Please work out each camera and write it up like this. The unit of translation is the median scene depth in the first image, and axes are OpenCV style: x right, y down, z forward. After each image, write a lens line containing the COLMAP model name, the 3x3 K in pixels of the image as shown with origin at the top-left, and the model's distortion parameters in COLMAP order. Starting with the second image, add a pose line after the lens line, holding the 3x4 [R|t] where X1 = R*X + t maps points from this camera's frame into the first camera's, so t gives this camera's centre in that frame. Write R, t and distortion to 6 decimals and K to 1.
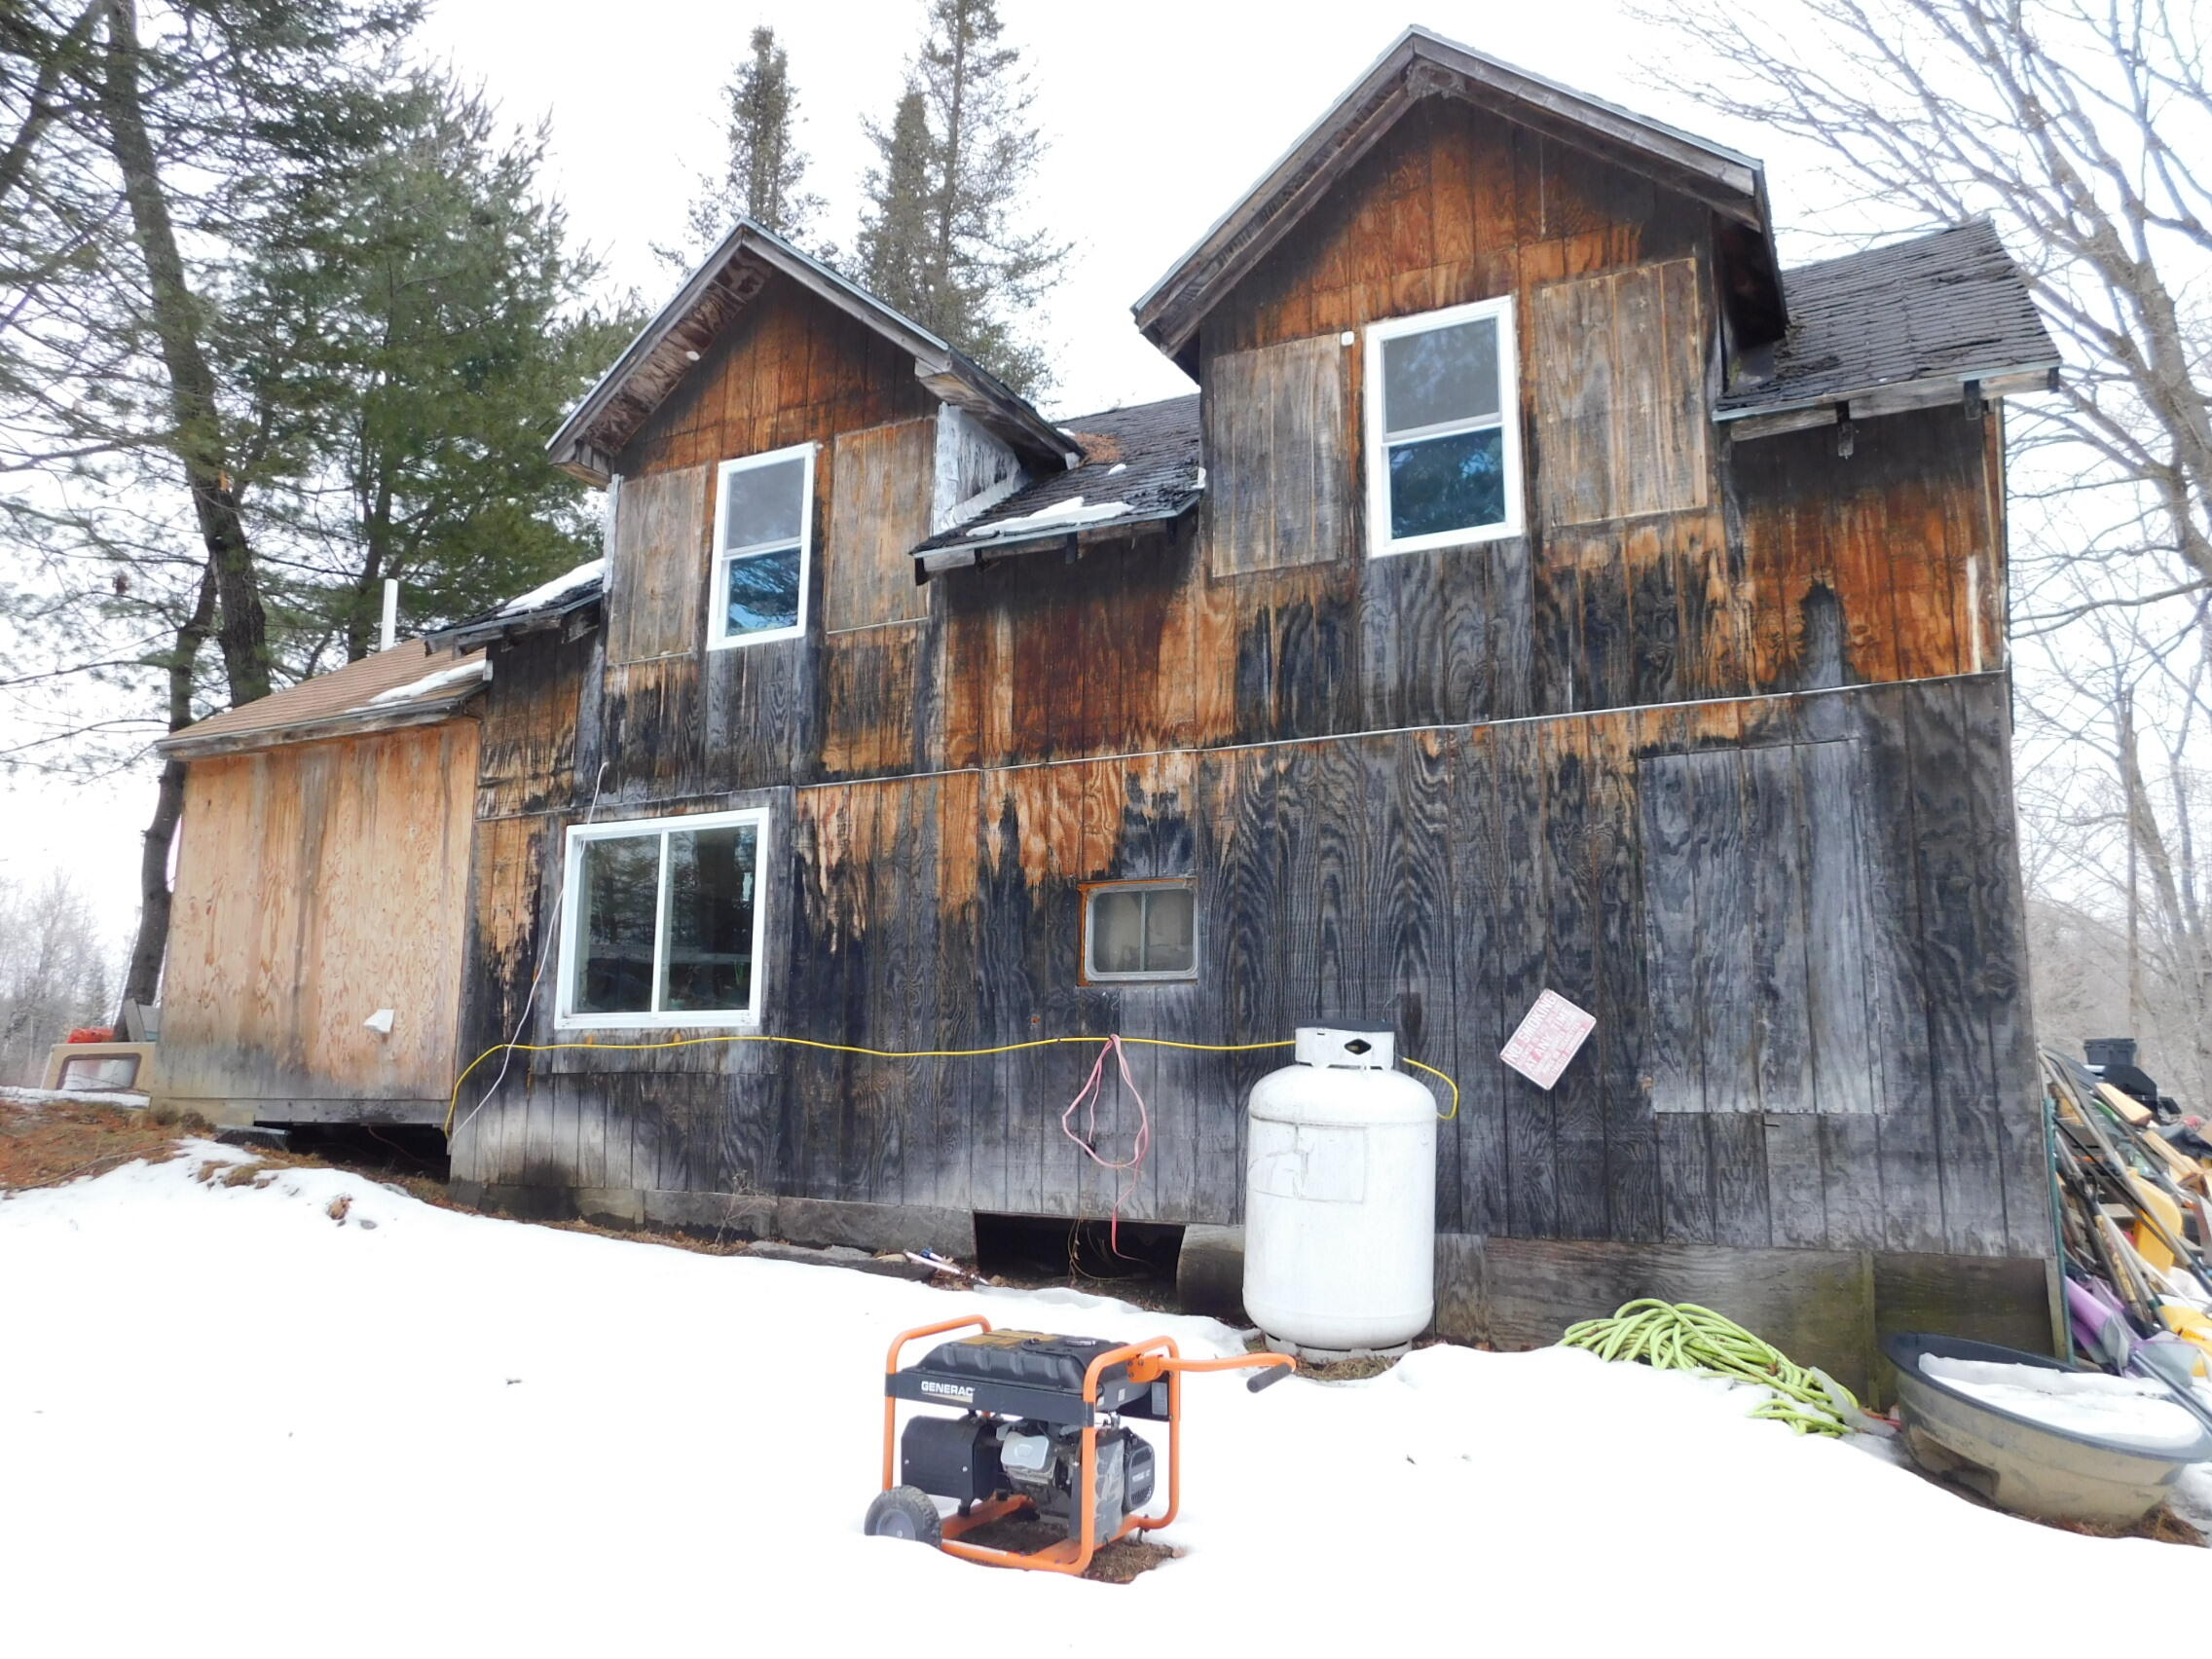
lens RADIAL K [[1610.9, 0, 1107.2], [0, 1610.9, 821.8], [0, 0, 1]] dist [-0.009846, -0.002250]
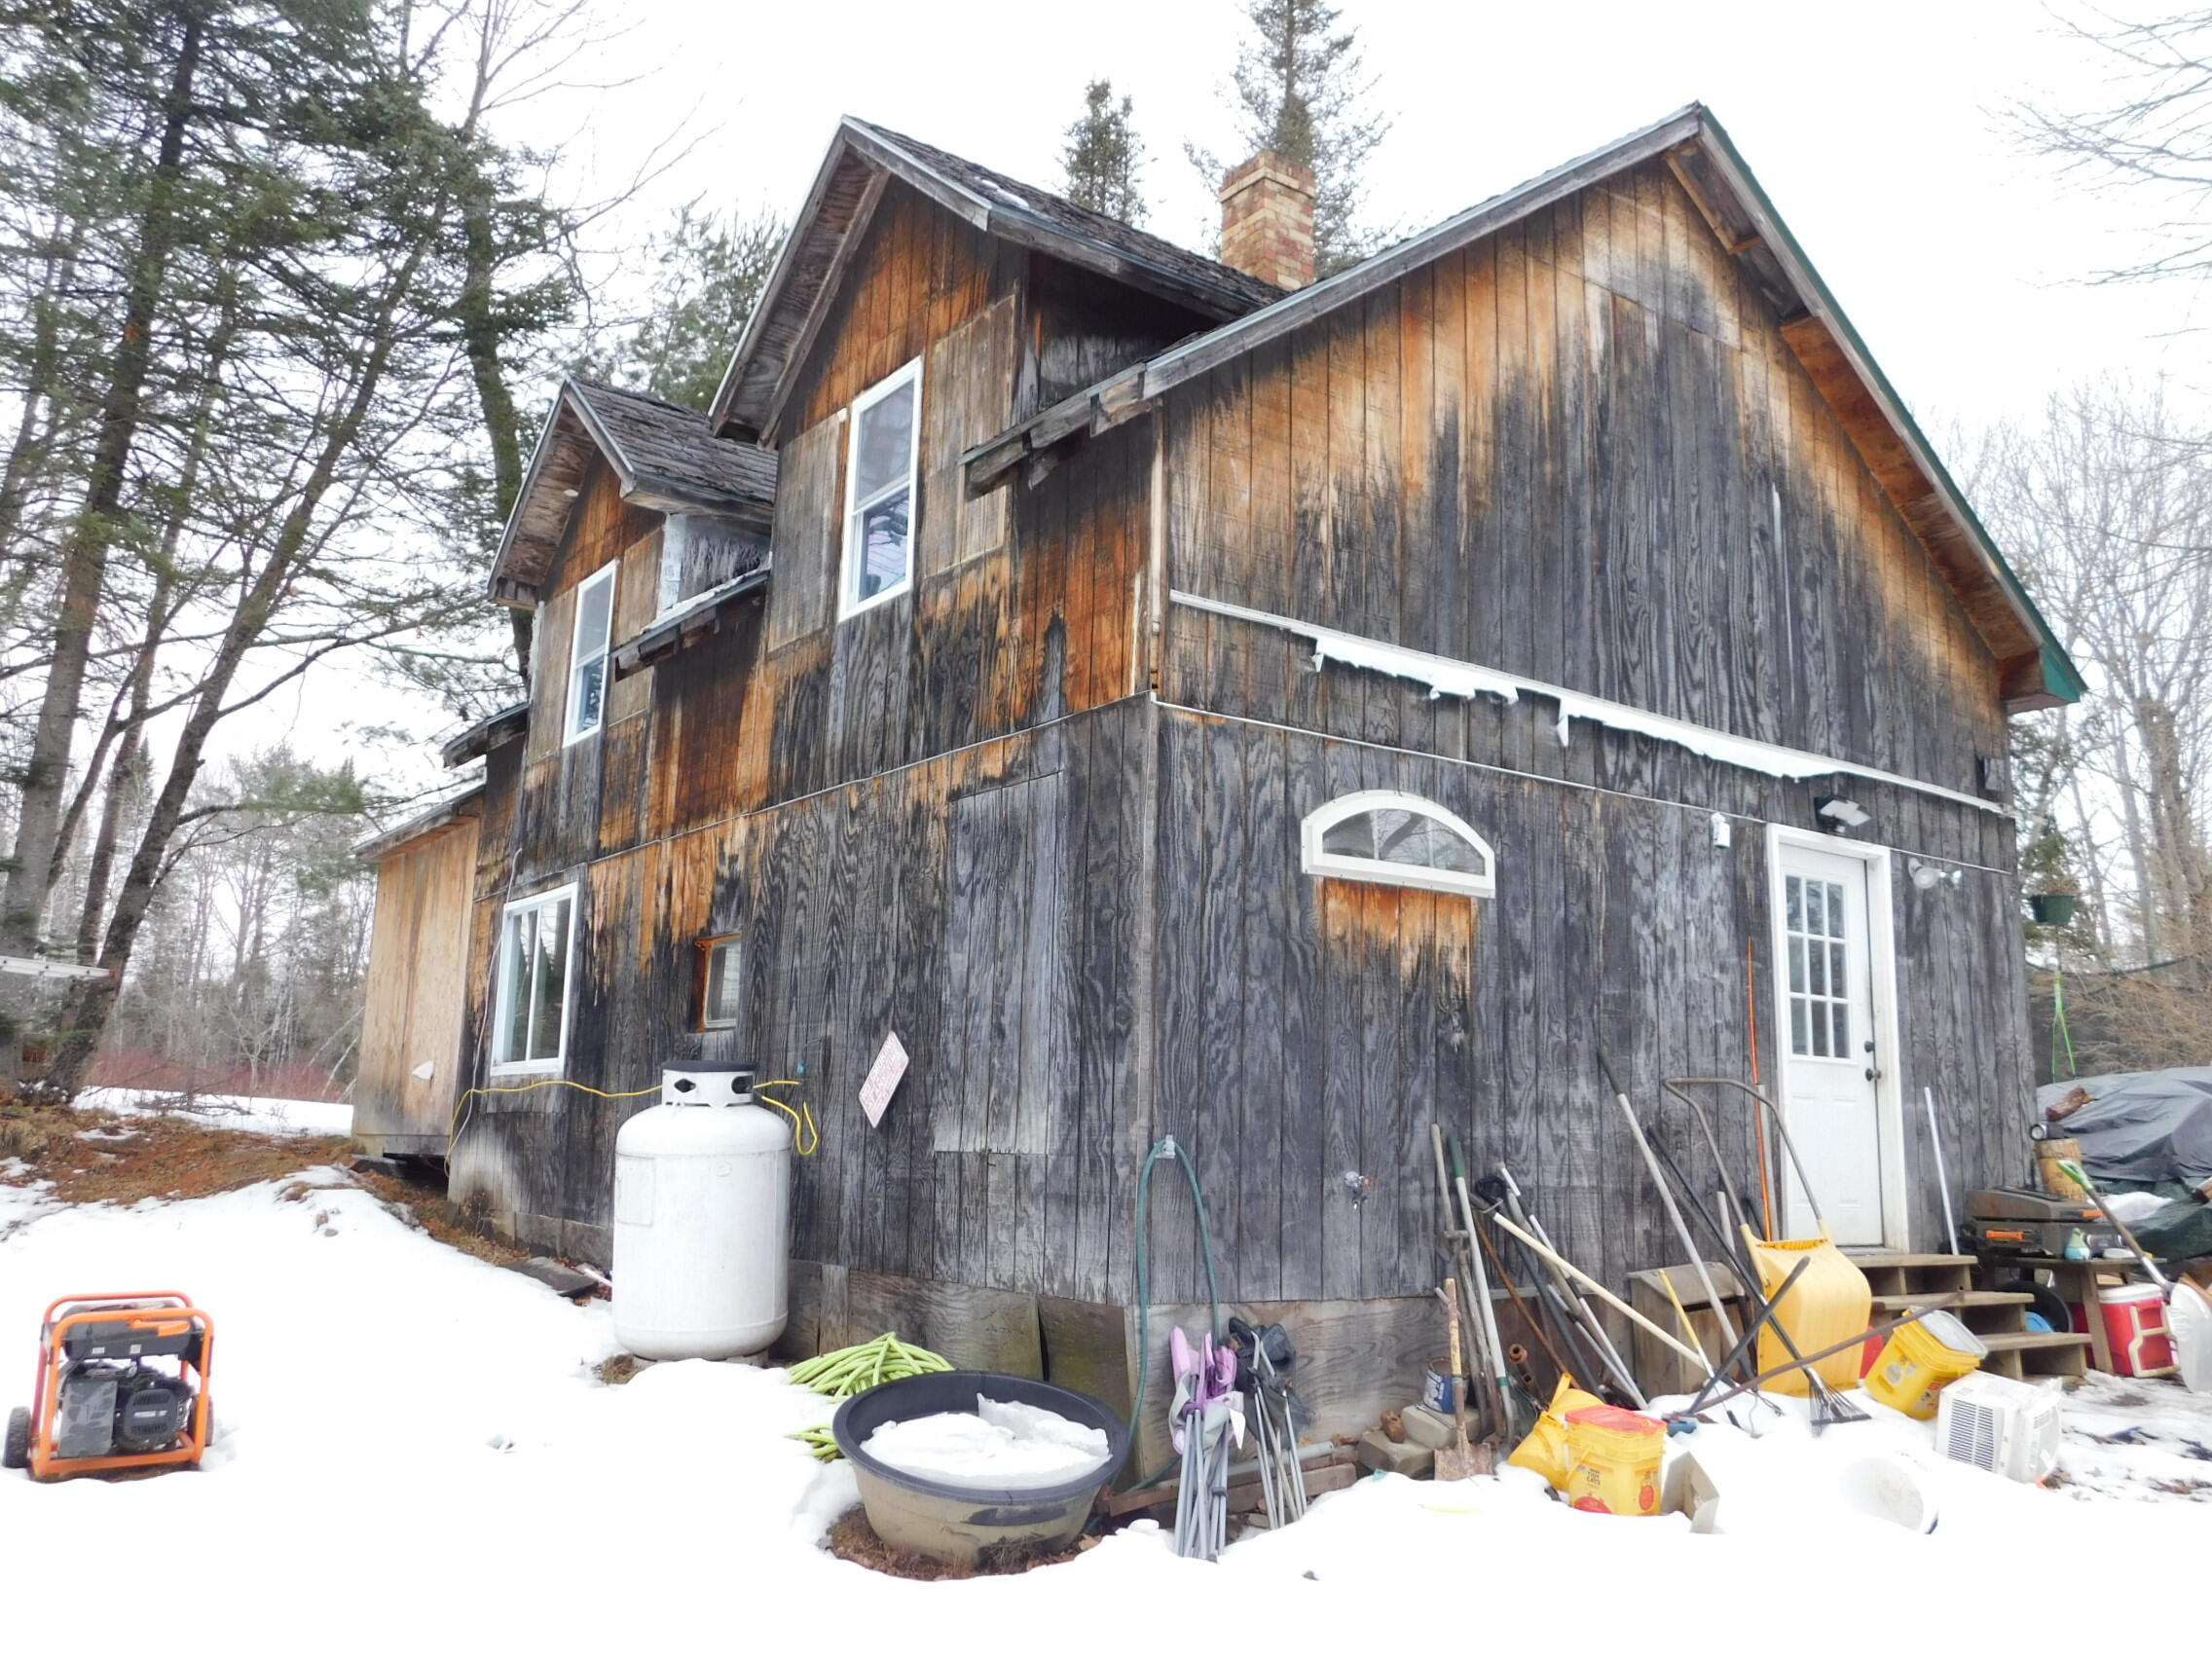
lens RADIAL K [[1769.7, 0, 1107.9], [0, 1769.7, 823.8], [0, 0, 1]] dist [-0.002374, 0.002048]
pose [[0.893989, -0.065858, -0.443223, 0.891520], [0.057897, 0.997826, -0.031487, 0.014884], [0.444333, 0.002488, 0.895858, 0.042931]]
